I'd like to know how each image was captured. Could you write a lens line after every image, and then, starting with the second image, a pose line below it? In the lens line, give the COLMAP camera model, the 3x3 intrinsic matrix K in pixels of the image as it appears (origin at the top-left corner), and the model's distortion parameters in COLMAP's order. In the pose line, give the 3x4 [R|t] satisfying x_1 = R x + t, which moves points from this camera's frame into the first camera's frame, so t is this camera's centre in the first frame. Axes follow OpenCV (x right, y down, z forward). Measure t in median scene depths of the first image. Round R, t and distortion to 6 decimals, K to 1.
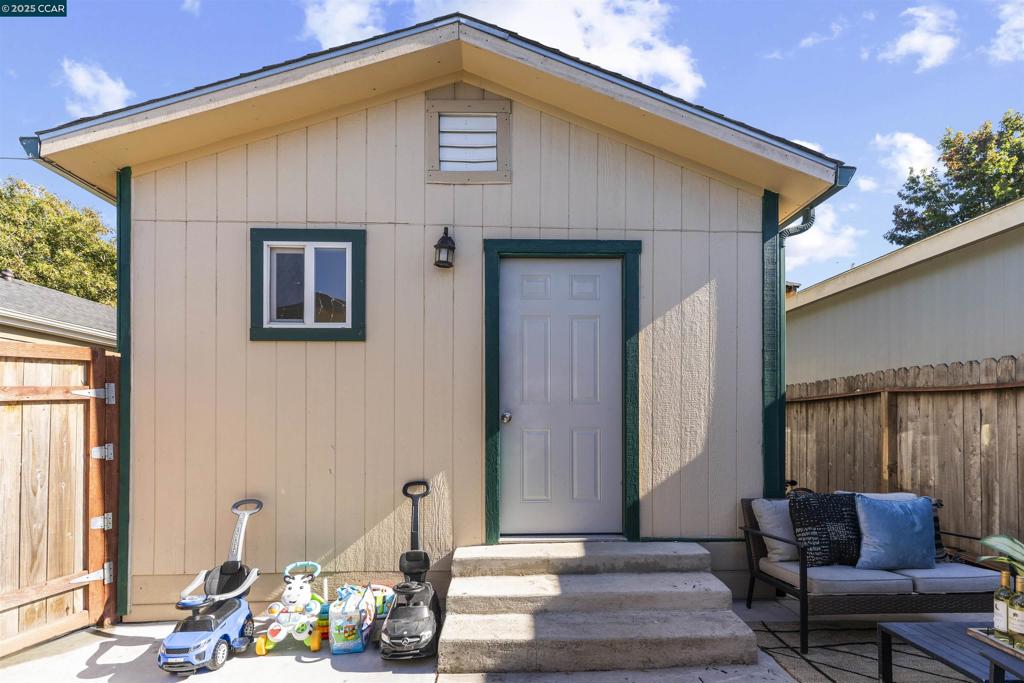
lens RADIAL K [[511.5, 0, 520.5], [0, 511.5, 415.0], [0, 0, 1]] dist [-0.001103, -0.000745]
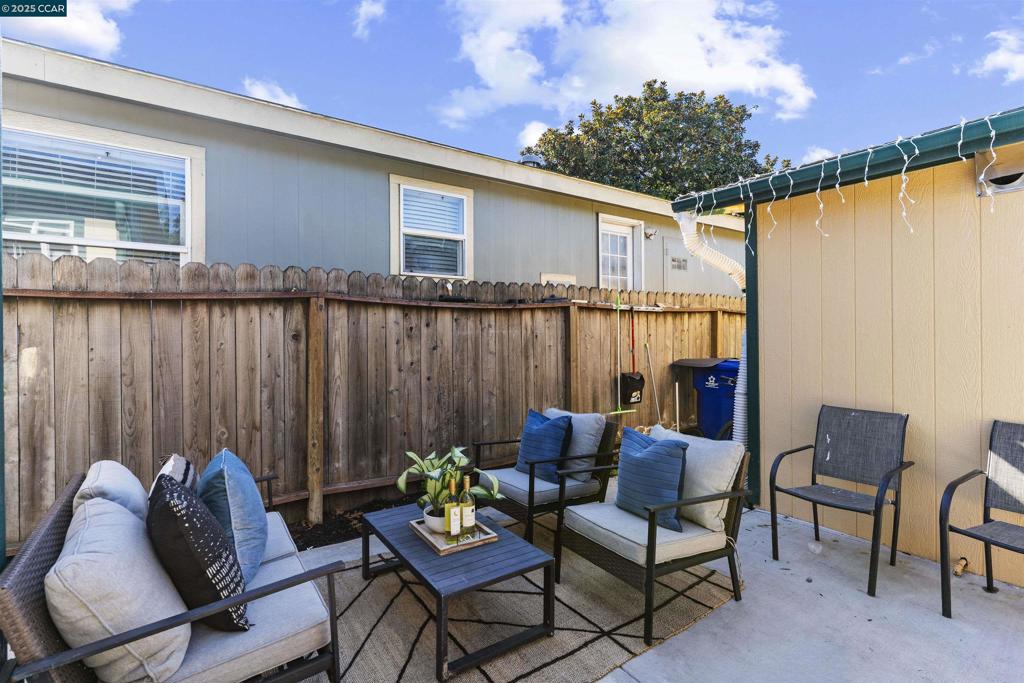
lens RADIAL K [[486.8, 0, 509.1], [0, 486.8, 339.1], [0, 0, 1]] dist [0.001563, -0.000887]
pose [[-0.535620, -0.004970, 0.844444, 0.008133], [-0.000884, 0.999985, 0.005325, 0.002891], [-0.844458, 0.002105, -0.535617, 0.904447]]
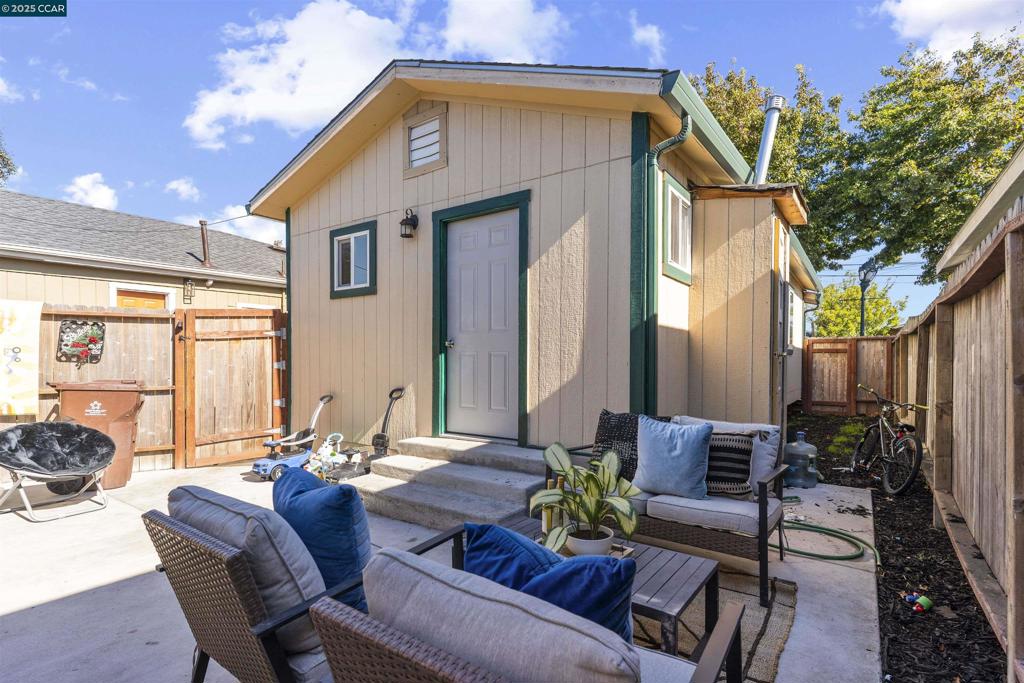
lens RADIAL K [[504.9, 0, 517.4], [0, 504.9, 359.3], [0, 0, 1]] dist [0.000434, -0.000490]
pose [[0.790095, 0.004763, -0.612966, 0.933868], [0.005546, 0.999873, 0.014918, 0.027296], [0.612959, -0.015186, 0.789968, 0.075918]]
